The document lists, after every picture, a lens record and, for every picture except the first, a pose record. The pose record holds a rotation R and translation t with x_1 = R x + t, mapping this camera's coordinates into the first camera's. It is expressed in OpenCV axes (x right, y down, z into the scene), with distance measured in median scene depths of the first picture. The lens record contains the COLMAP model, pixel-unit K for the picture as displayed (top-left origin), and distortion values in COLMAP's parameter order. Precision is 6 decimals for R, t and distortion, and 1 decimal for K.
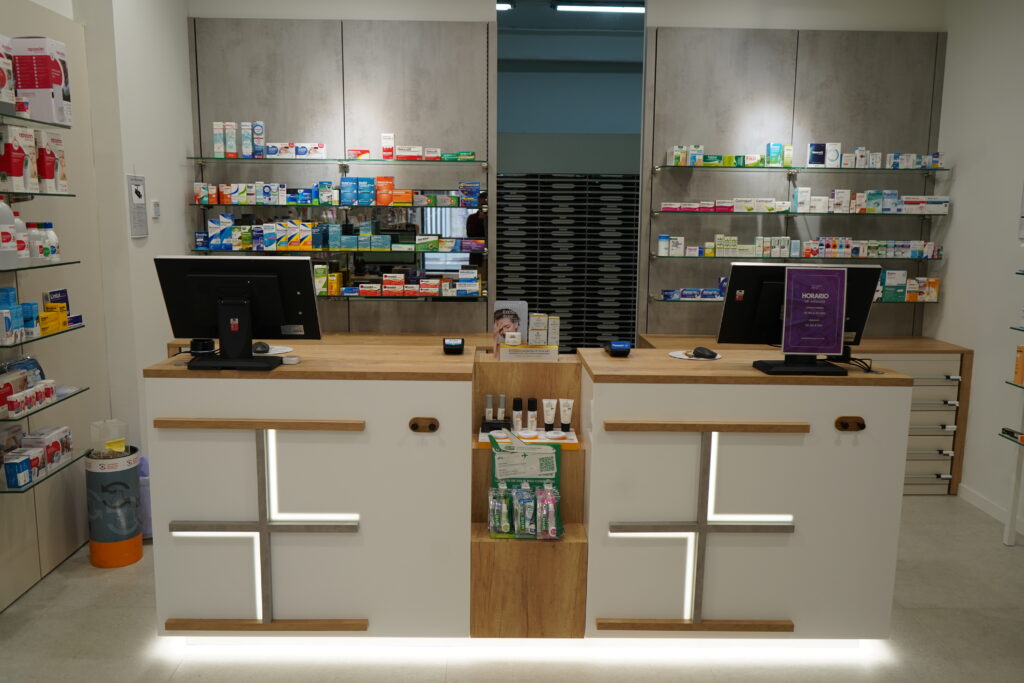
lens RADIAL K [[827.1, 0, 513.7], [0, 827.1, 345.3], [0, 0, 1]] dist [-0.009797, 0.015996]
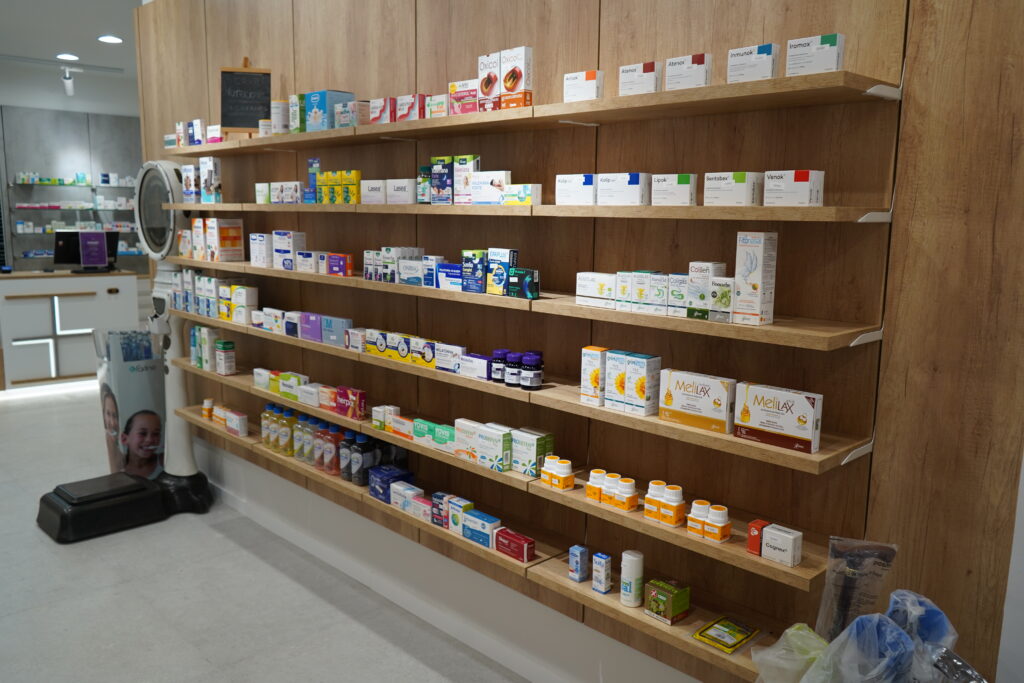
lens RADIAL K [[827.1, 0, 513.3], [0, 827.1, 337.7], [0, 0, 1]] dist [-0.009797, 0.015996]
pose [[0.747931, -0.101015, 0.656045, -0.225515], [0.100785, 0.994175, 0.038178, 0.161758], [-0.656081, 0.037565, 0.753755, -1.078776]]
